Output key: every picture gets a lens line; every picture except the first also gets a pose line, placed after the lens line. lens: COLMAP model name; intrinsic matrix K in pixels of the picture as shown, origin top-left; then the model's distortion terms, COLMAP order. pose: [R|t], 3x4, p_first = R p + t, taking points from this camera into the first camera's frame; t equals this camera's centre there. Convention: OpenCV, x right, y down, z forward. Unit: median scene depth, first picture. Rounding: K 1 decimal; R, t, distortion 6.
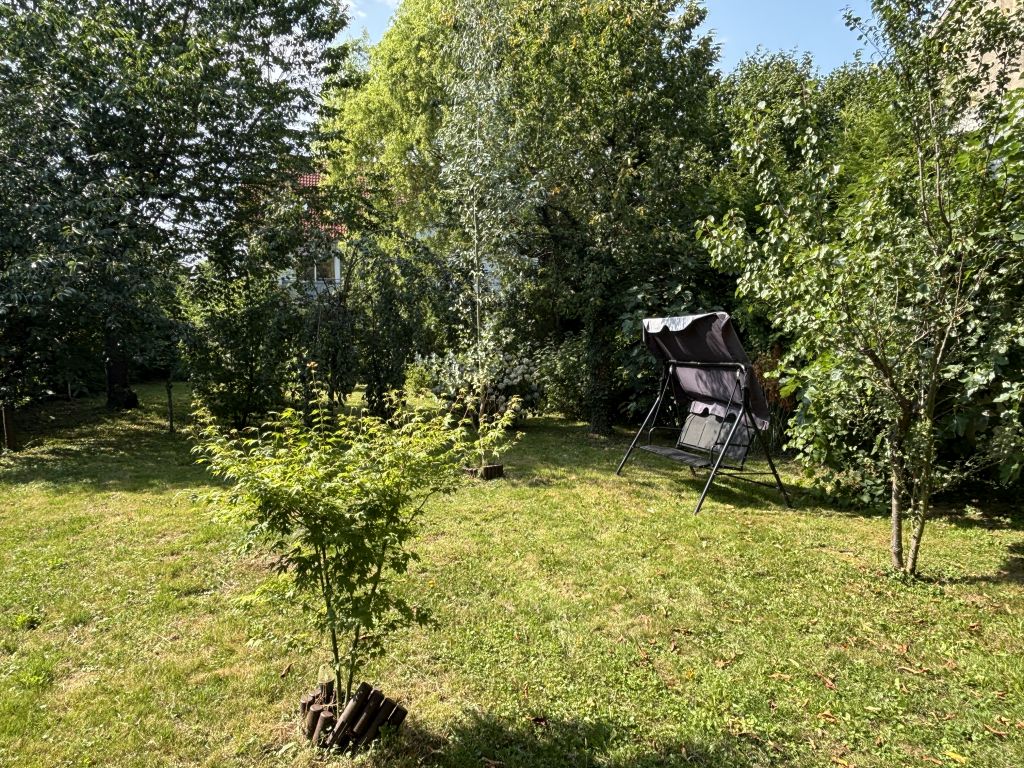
lens RADIAL K [[663.8, 0, 510.2], [0, 663.8, 382.0], [0, 0, 1]] dist [-0.000555, -0.000739]
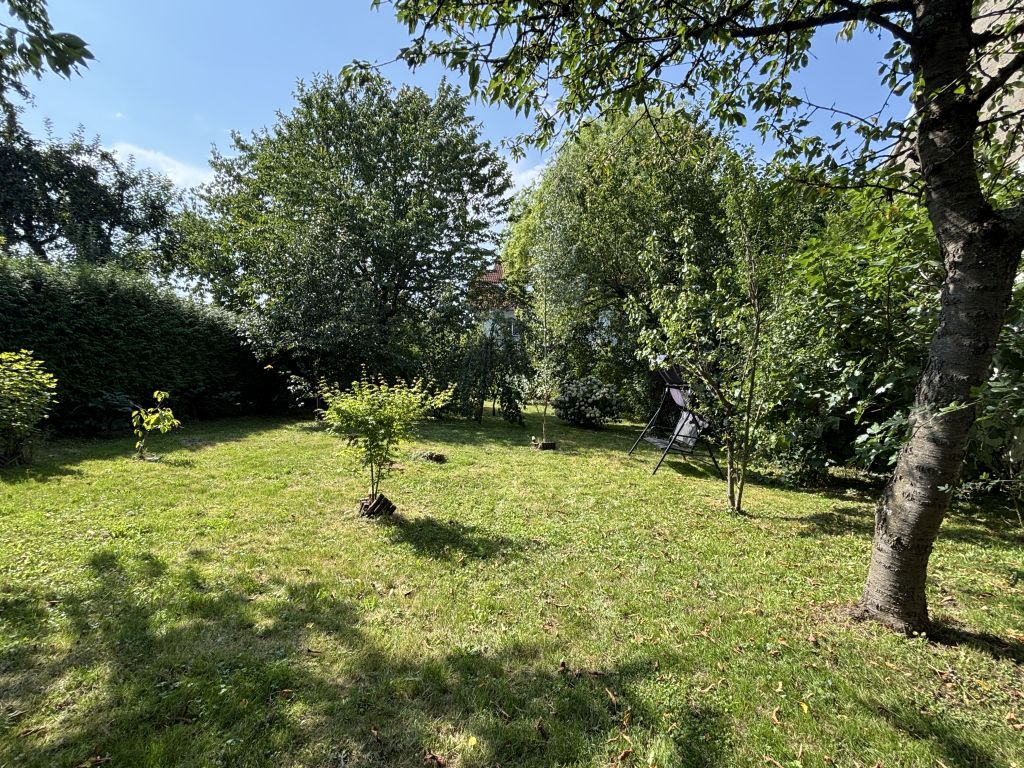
lens RADIAL K [[472.4, 0, 514.7], [0, 472.4, 386.3], [0, 0, 1]] dist [0.003607, 0.000752]
pose [[0.942699, 0.031502, -0.332155, 0.265058], [-0.045318, 0.998396, -0.033929, 0.026618], [0.330553, 0.047038, 0.942614, -0.170787]]
